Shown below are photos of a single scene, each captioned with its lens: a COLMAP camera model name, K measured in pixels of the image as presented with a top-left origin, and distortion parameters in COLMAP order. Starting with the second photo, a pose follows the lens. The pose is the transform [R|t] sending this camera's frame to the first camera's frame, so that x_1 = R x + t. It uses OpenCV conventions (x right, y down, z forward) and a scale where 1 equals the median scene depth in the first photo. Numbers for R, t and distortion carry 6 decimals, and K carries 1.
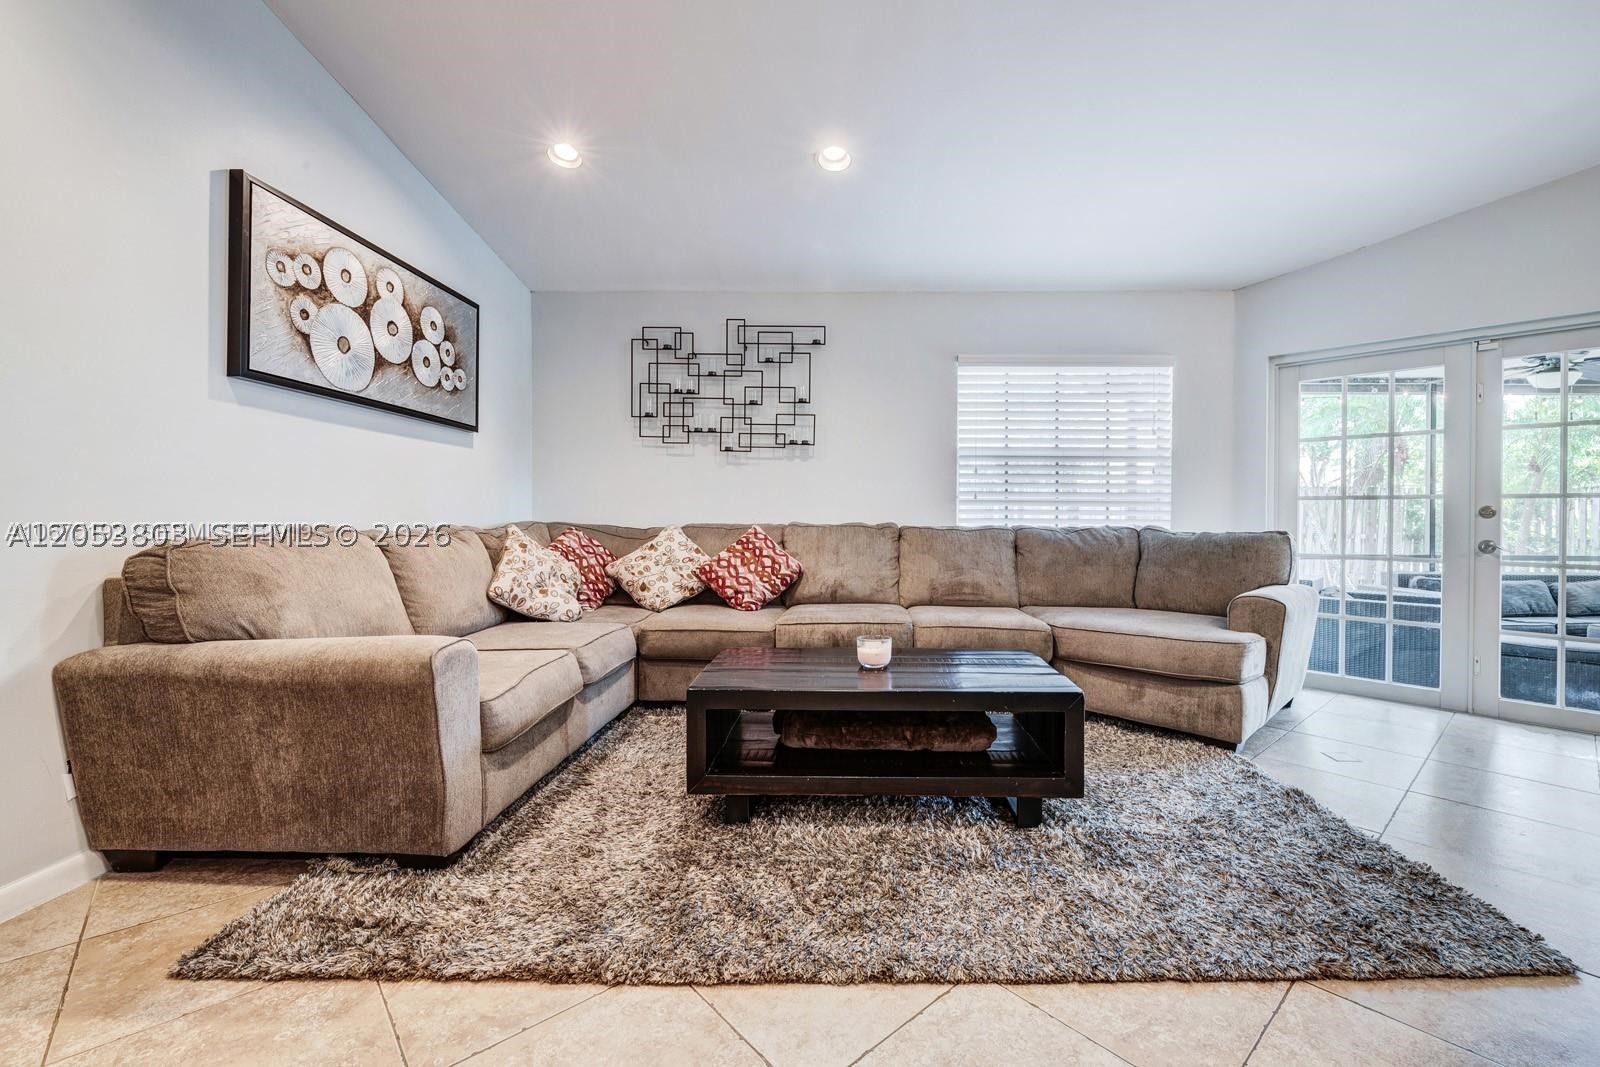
lens RADIAL K [[665.8, 0, 806.3], [0, 665.8, 510.4], [0, 0, 1]] dist [-0.000576, -0.000392]
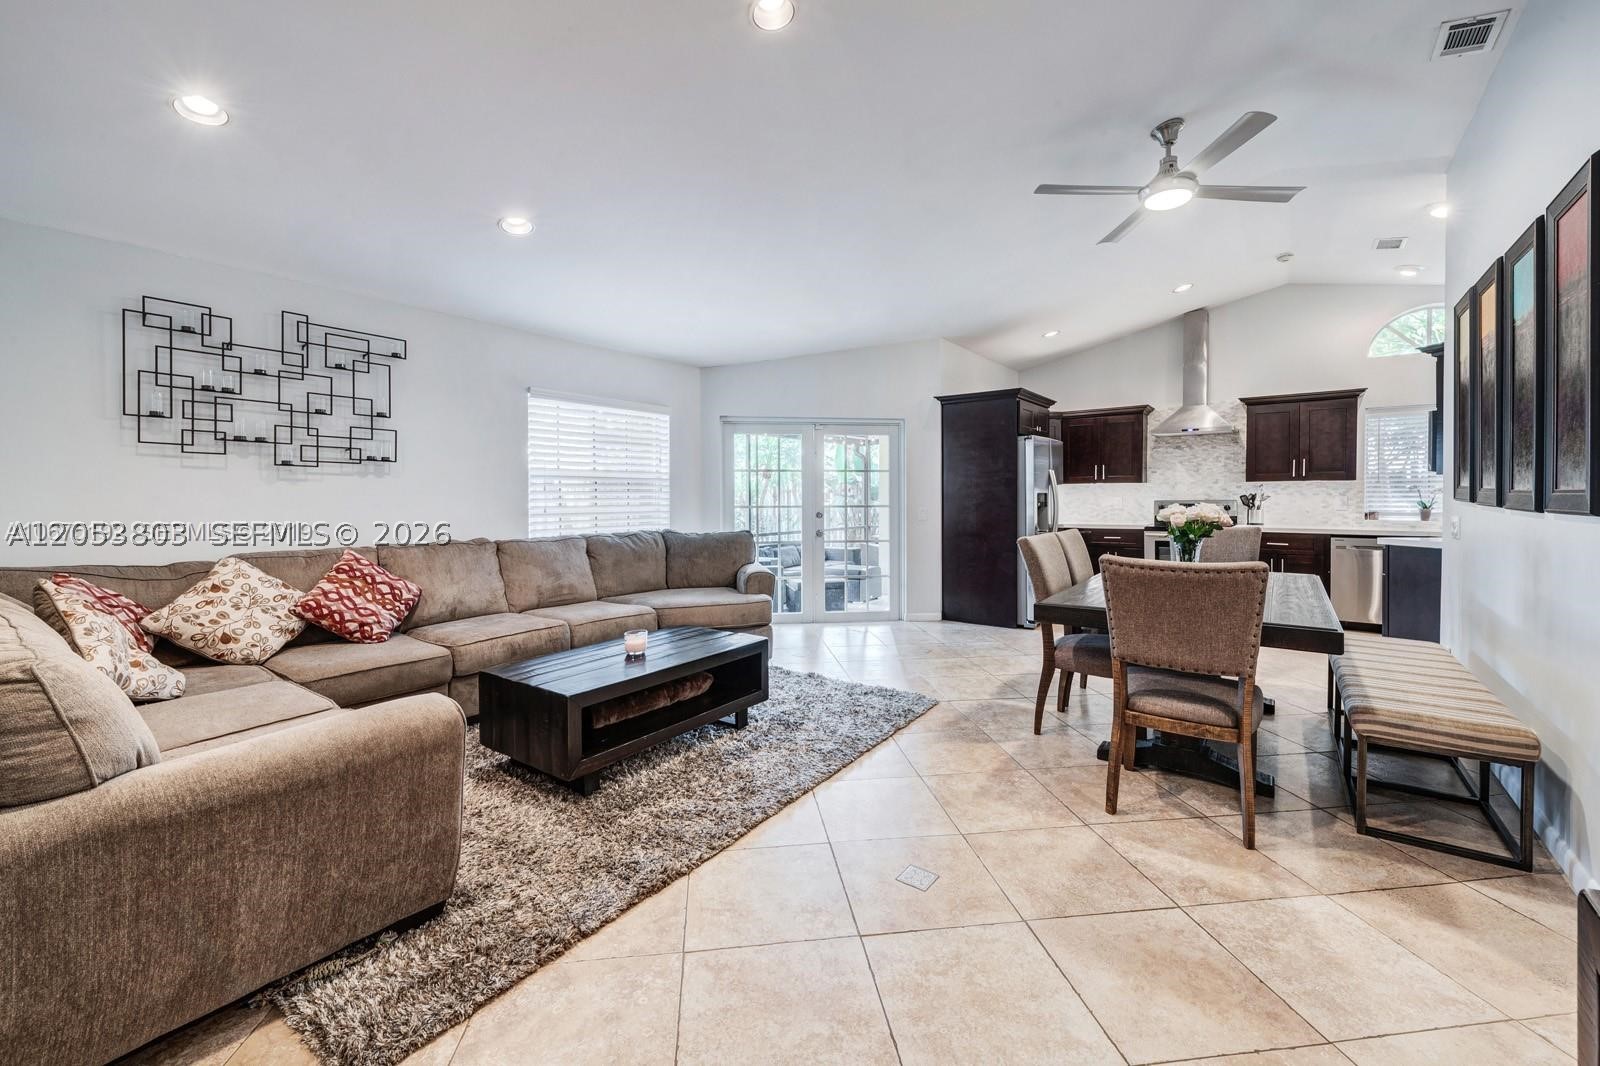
lens RADIAL K [[648.1, 0, 800.8], [0, 648.1, 499.2], [0, 0, 1]] dist [0.000581, -0.000103]
pose [[0.579645, -0.011527, 0.814788, -0.471031], [0.007837, 0.999933, 0.008571, -0.054379], [-0.814832, 0.001417, 0.579696, -0.025564]]
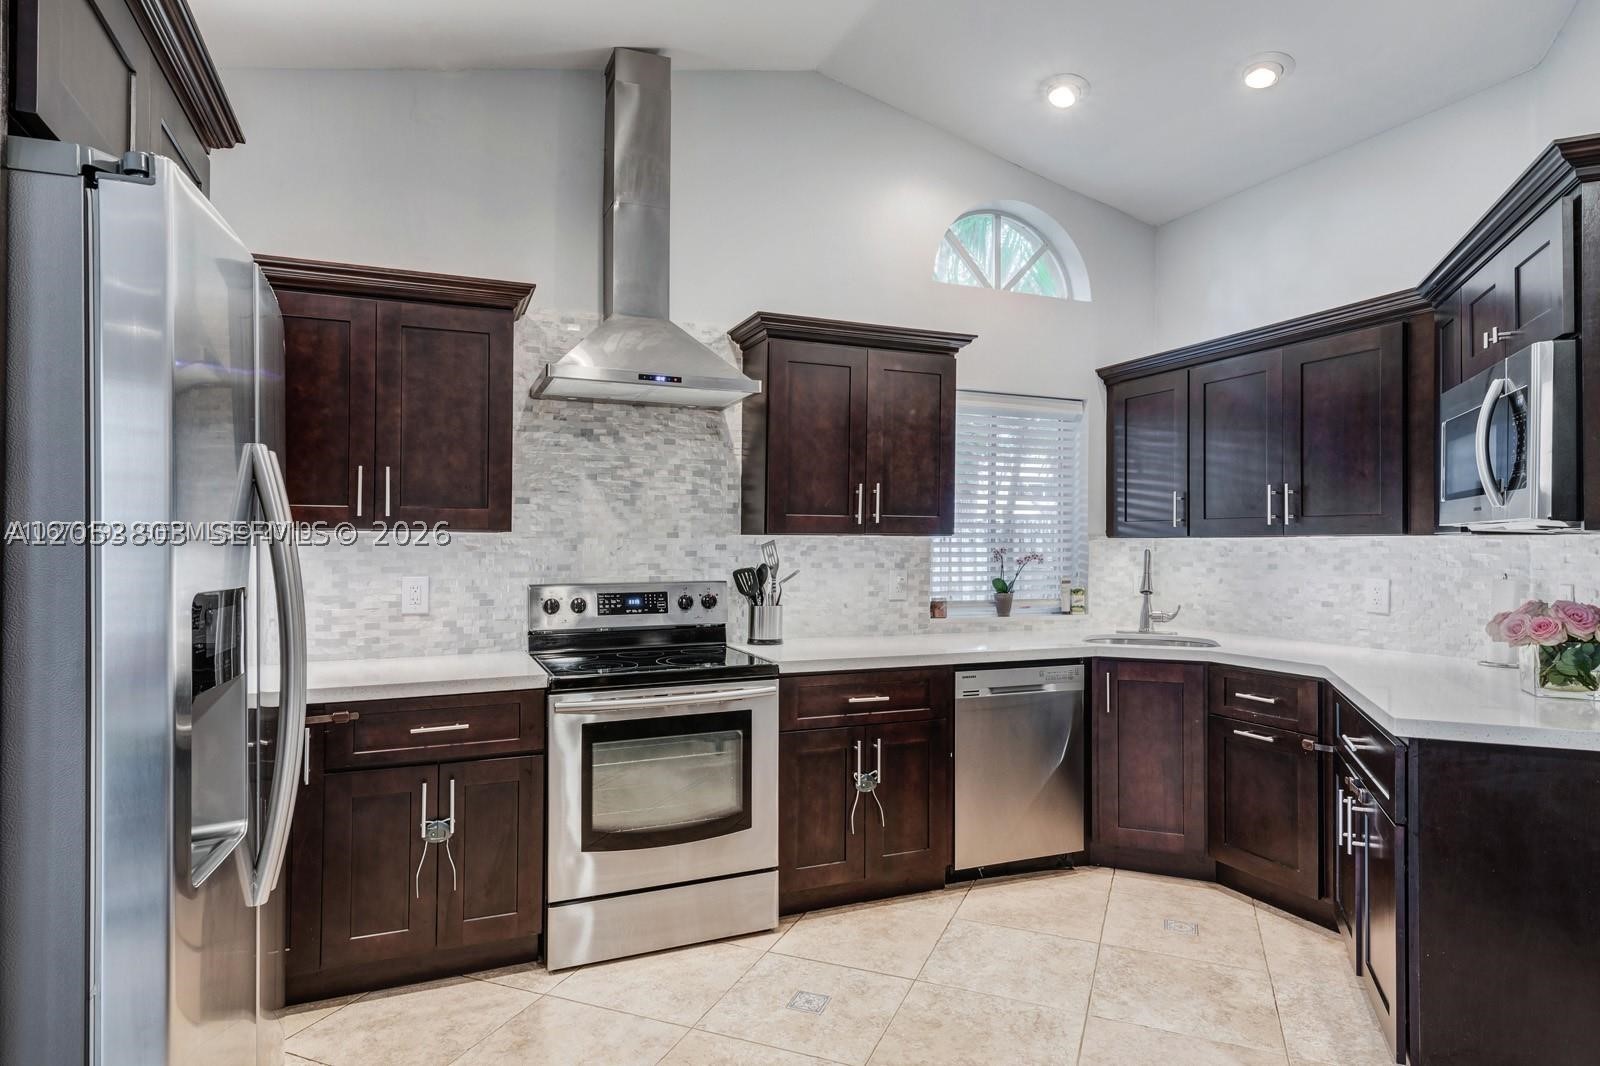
lens RADIAL K [[890.6, 0, 786.9], [0, 890.6, 541.9], [0, 0, 1]] dist [0.027083, -0.000230]
pose [[-0.412085, -0.001319, 0.911145, 0.524783], [-0.002781, 0.999996, 0.000190, -0.066513], [-0.911141, -0.002456, -0.412087, 0.281958]]
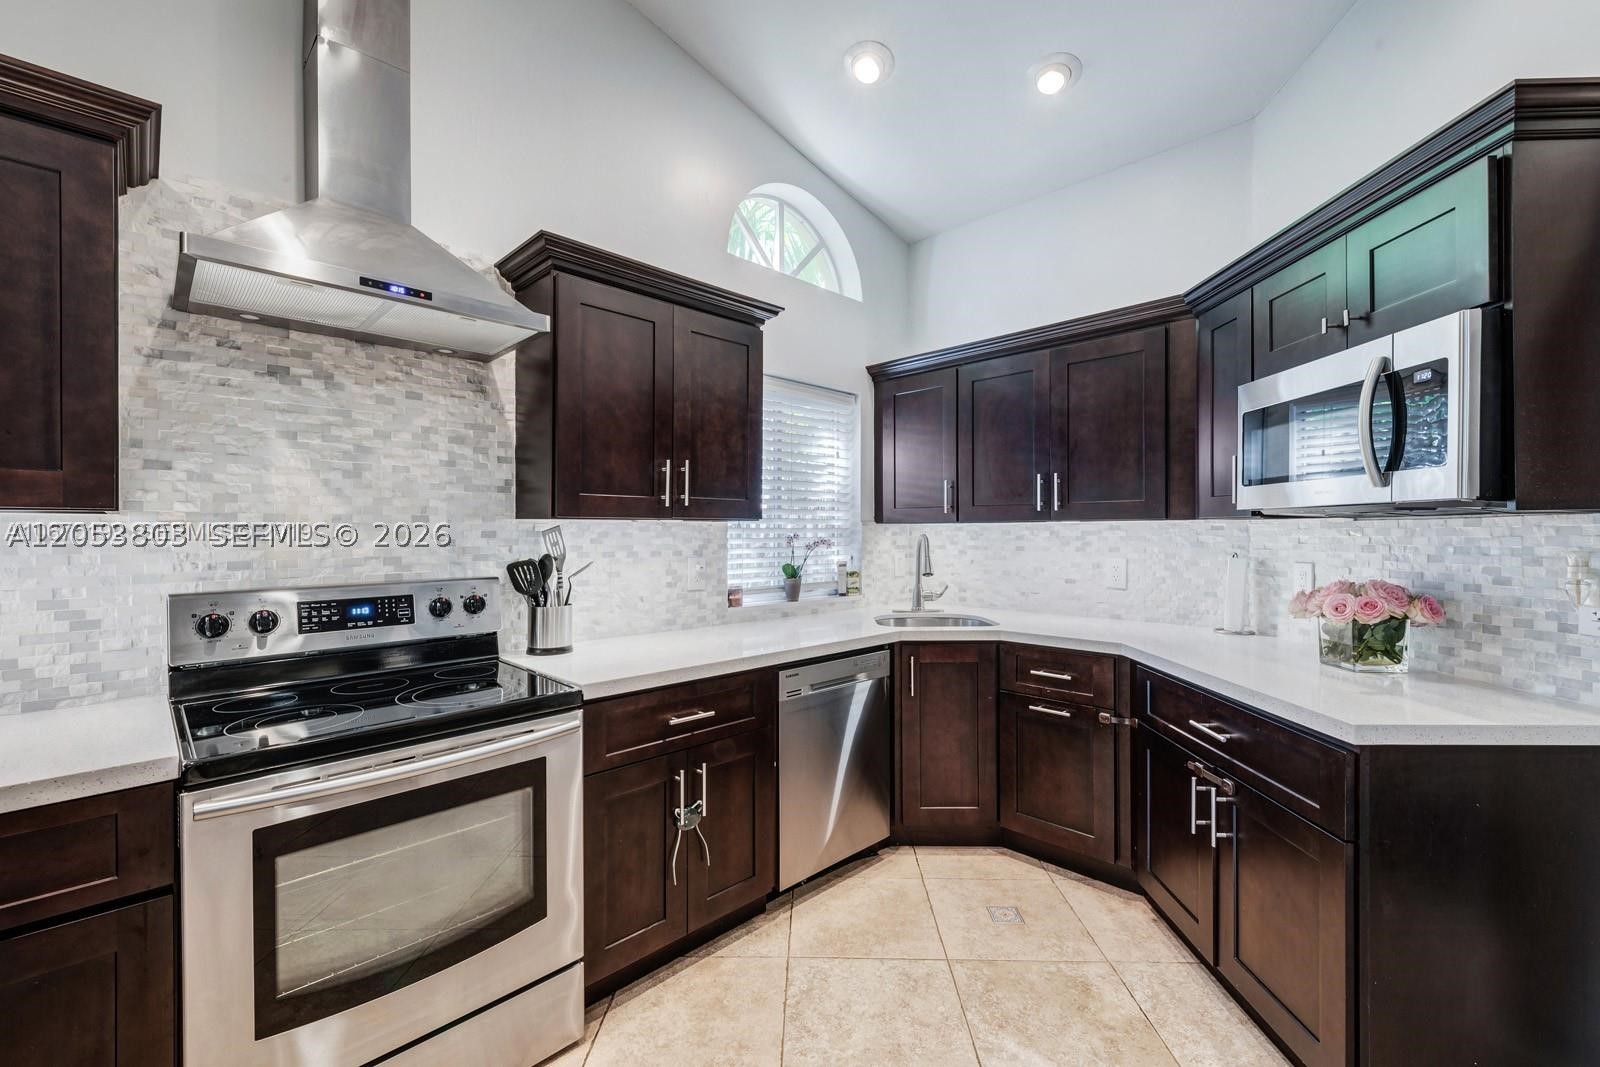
lens RADIAL K [[670.0, 0, 787.9], [0, 670.0, 537.7], [0, 0, 1]] dist [0.017903, -0.008414]
pose [[-0.716702, -0.007909, 0.697335, 0.778842], [0.000843, 0.999925, 0.012207, -0.064835], [-0.697379, 0.009336, -0.716641, 0.205145]]
